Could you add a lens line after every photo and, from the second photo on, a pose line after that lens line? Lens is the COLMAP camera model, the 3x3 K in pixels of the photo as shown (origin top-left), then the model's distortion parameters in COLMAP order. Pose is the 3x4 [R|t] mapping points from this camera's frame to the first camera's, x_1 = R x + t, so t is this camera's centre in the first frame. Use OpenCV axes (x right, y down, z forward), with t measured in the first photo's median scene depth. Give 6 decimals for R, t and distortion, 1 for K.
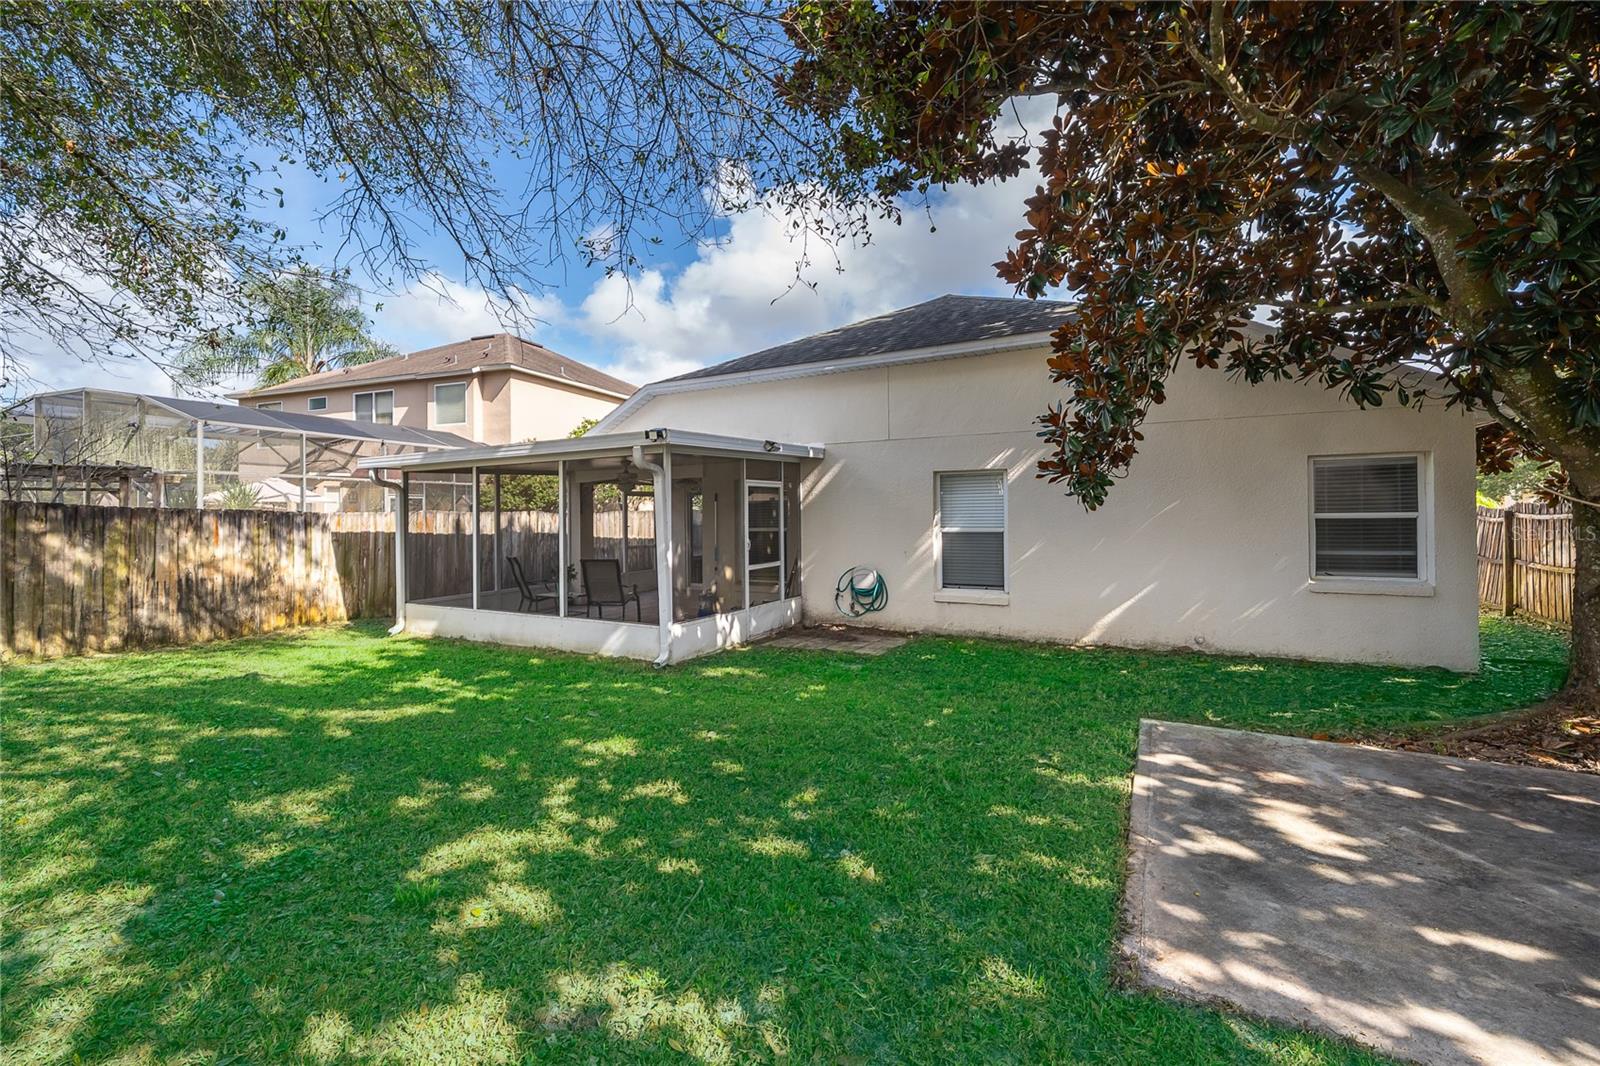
lens RADIAL K [[648.8, 0, 803.5], [0, 648.8, 521.9], [0, 0, 1]] dist [-0.004736, -0.000186]
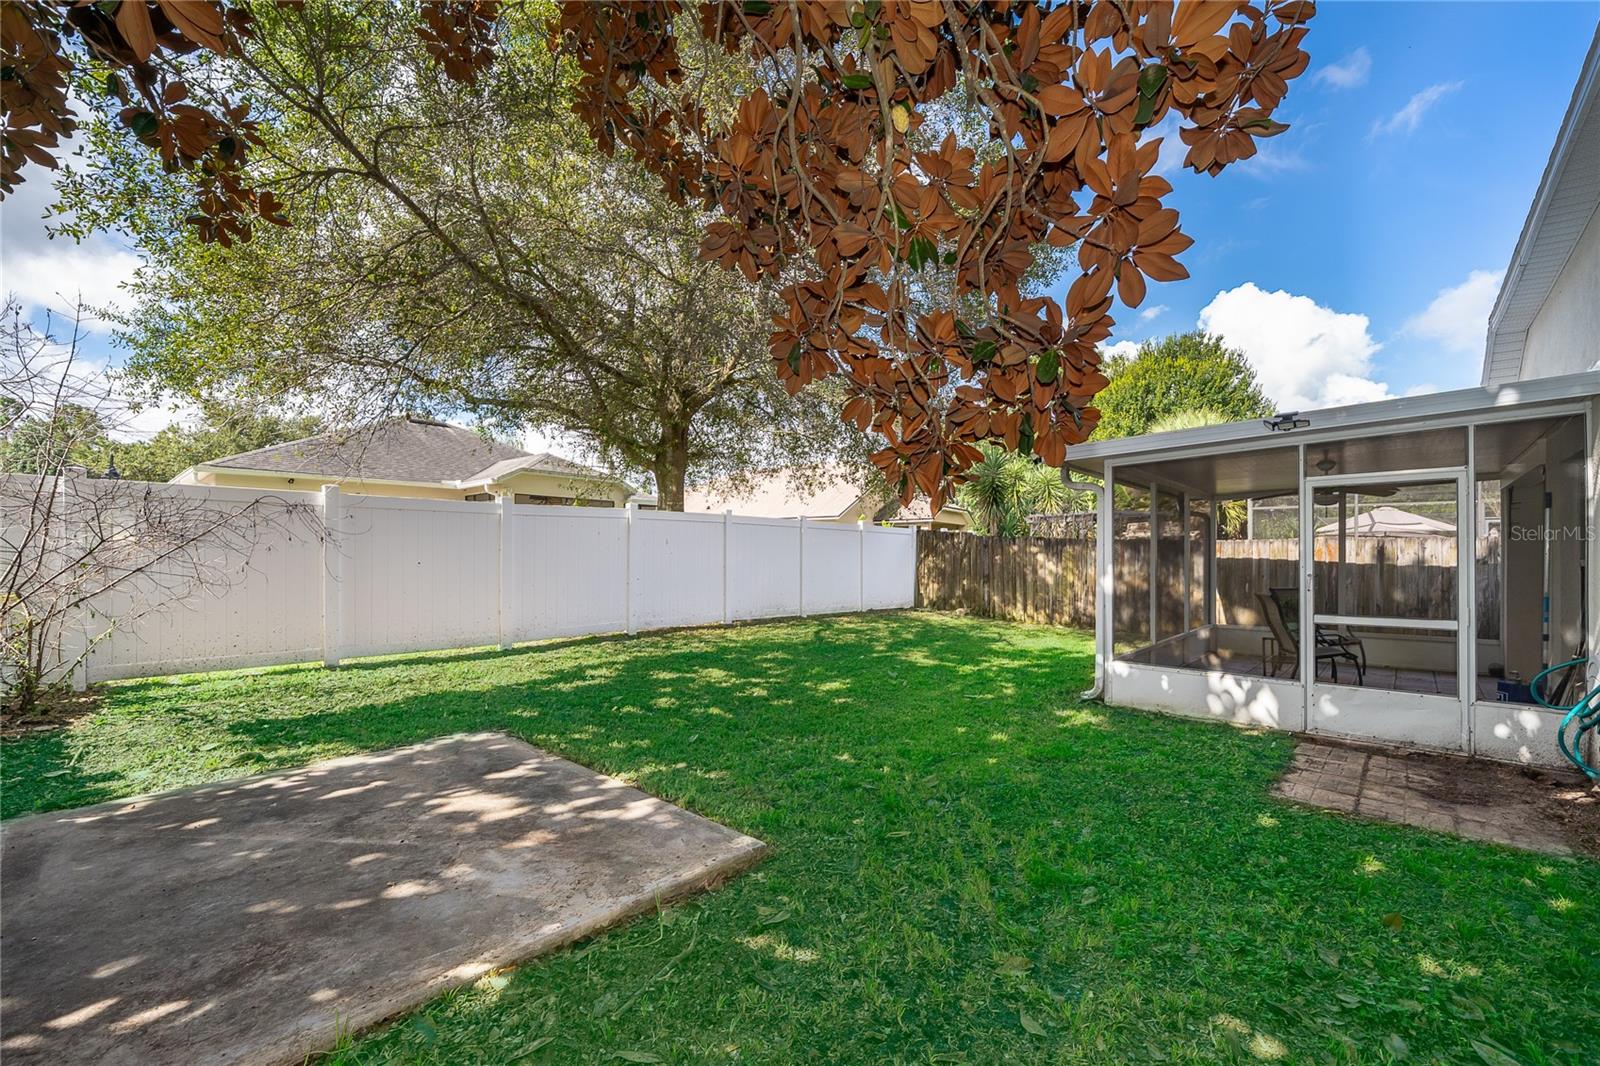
lens RADIAL K [[648.8, 0, 803.2], [0, 648.8, 543.3], [0, 0, 1]] dist [-0.004736, -0.000186]
pose [[-0.241264, -0.009943, -0.970409, 1.329700], [-0.010044, 0.999920, -0.007748, 0.017757], [0.970407, 0.007877, -0.241345, 1.397265]]
